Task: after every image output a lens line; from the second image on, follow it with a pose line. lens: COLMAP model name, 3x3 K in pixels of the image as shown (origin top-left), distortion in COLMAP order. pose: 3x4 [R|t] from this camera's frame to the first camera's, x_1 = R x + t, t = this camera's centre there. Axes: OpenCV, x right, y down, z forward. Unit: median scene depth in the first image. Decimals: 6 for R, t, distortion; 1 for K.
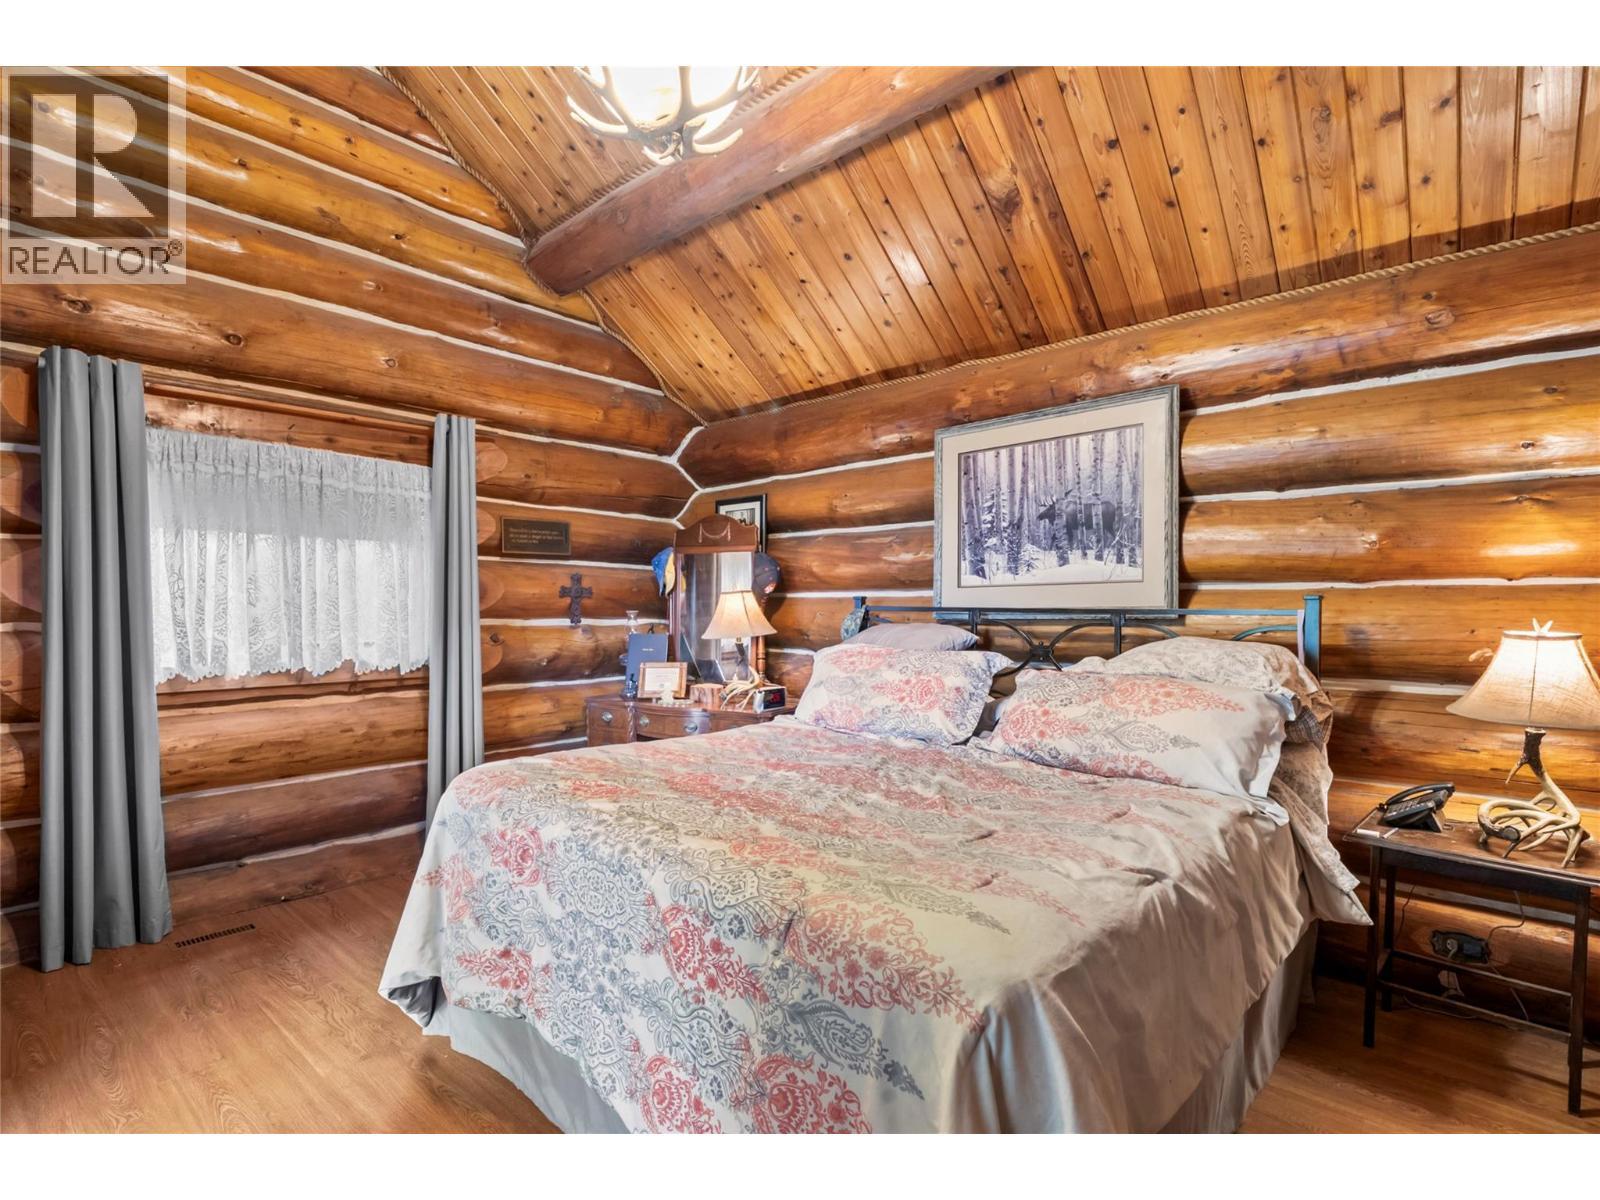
lens RADIAL K [[749.3, 0, 798.6], [0, 749.3, 609.7], [0, 0, 1]] dist [0.001952, 0.001693]
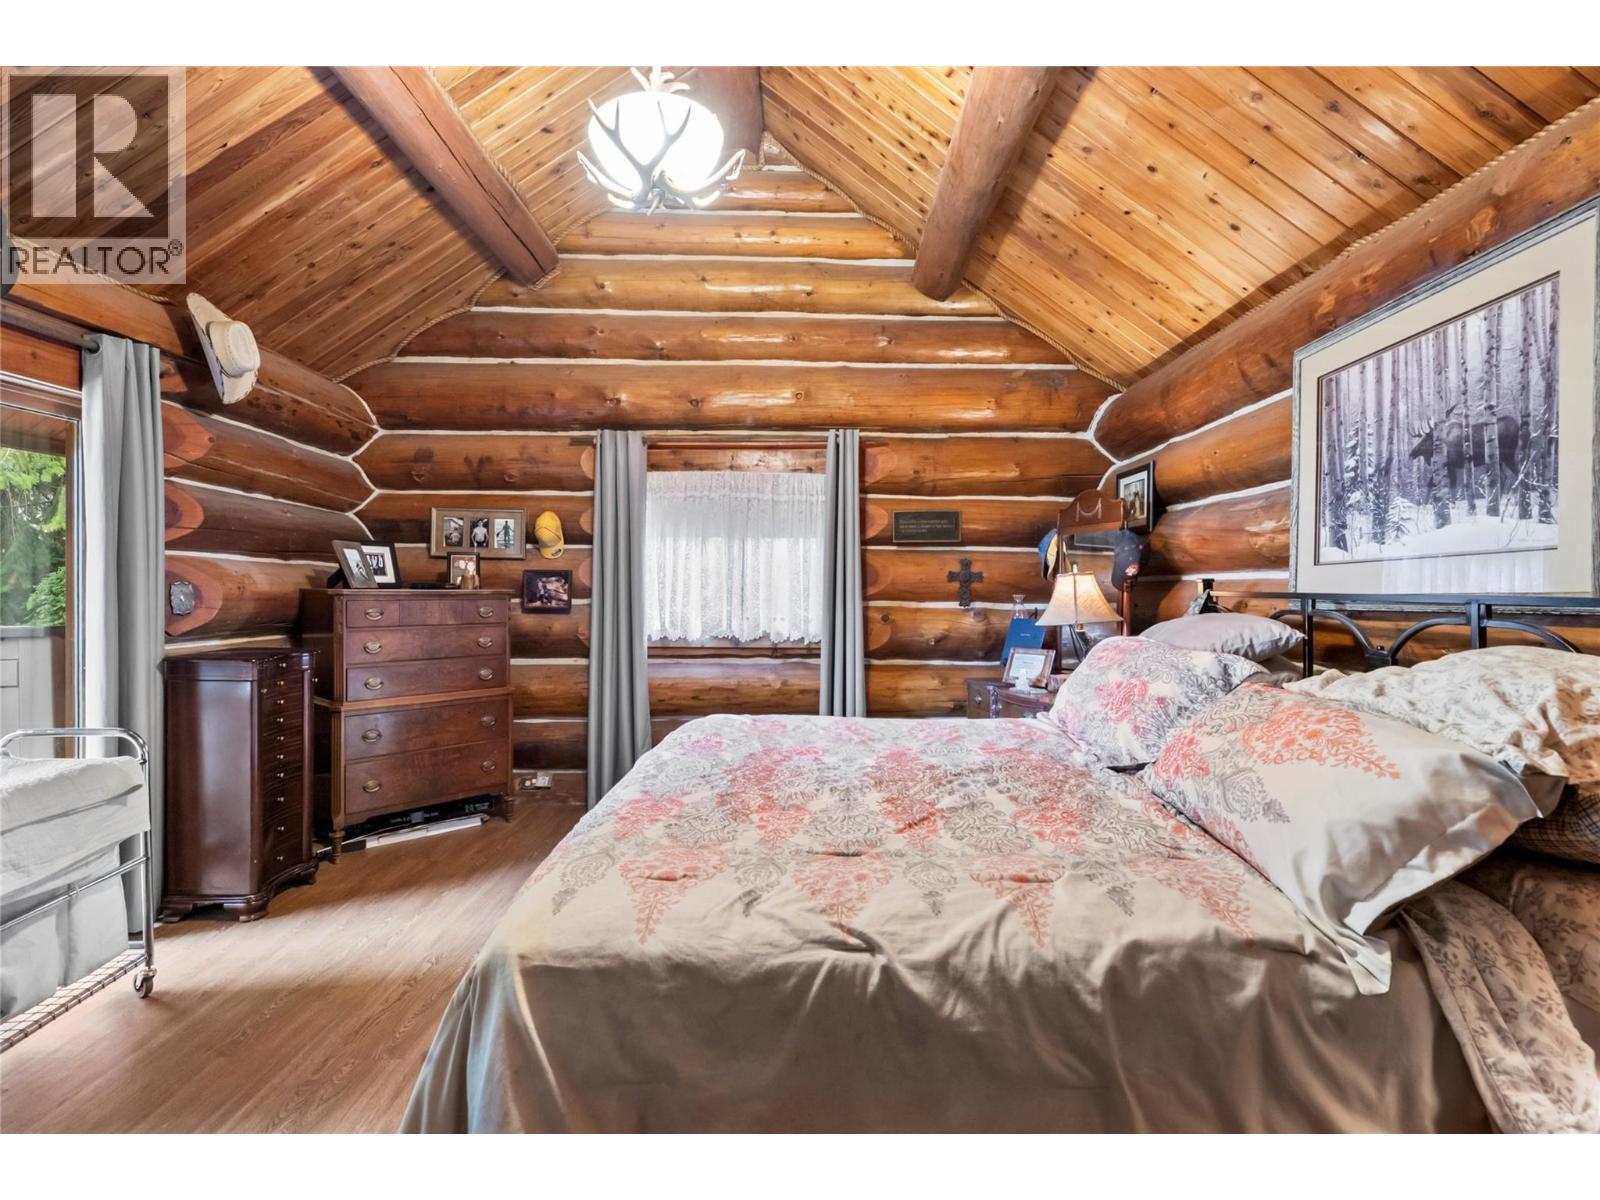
lens RADIAL K [[749.3, 0, 848.1], [0, 749.3, 580.9], [0, 0, 1]] dist [0.001952, 0.001693]
pose [[0.702235, -0.006093, -0.711919, 0.417670], [-0.007157, 0.999852, -0.015617, -0.000292], [0.711910, 0.016062, 0.702087, 0.186828]]
